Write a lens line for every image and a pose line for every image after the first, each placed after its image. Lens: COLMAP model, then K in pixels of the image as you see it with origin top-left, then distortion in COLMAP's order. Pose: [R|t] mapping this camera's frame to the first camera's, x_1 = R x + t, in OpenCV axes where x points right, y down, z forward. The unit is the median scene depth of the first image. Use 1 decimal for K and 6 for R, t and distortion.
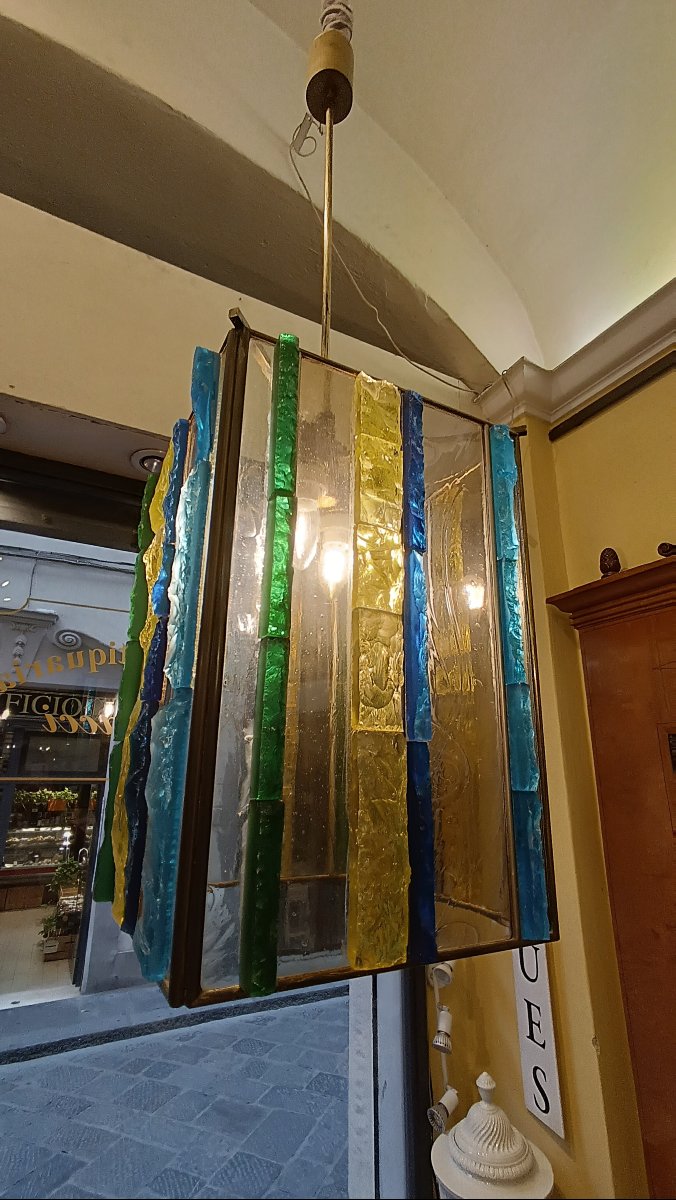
lens RADIAL K [[551.7, 0, 338.0], [0, 551.7, 600.0], [0, 0, 1]] dist [-0.001444, 0.011356]
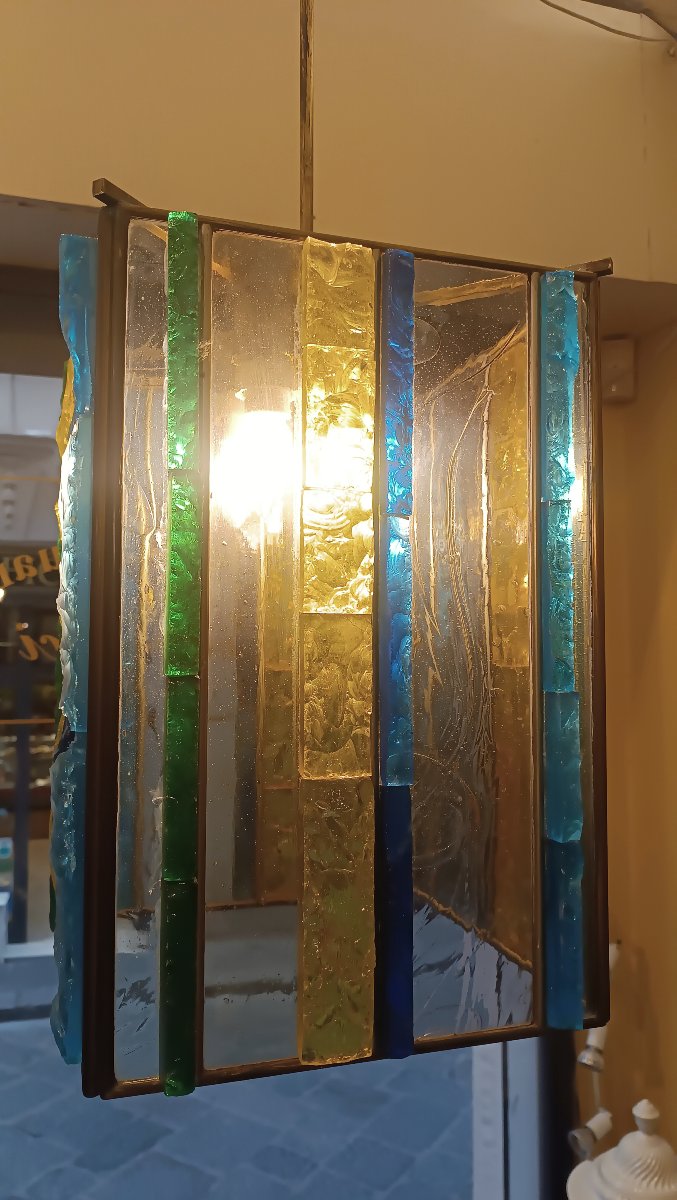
lens RADIAL K [[876.7, 0, 325.9], [0, 876.7, 574.0], [0, 0, 1]] dist [0.066063, -0.101934]
pose [[0.980626, -0.027989, -0.193879, 0.103797], [0.069856, 0.974633, 0.212628, -0.100609], [0.183009, -0.222052, 0.957706, -0.033881]]
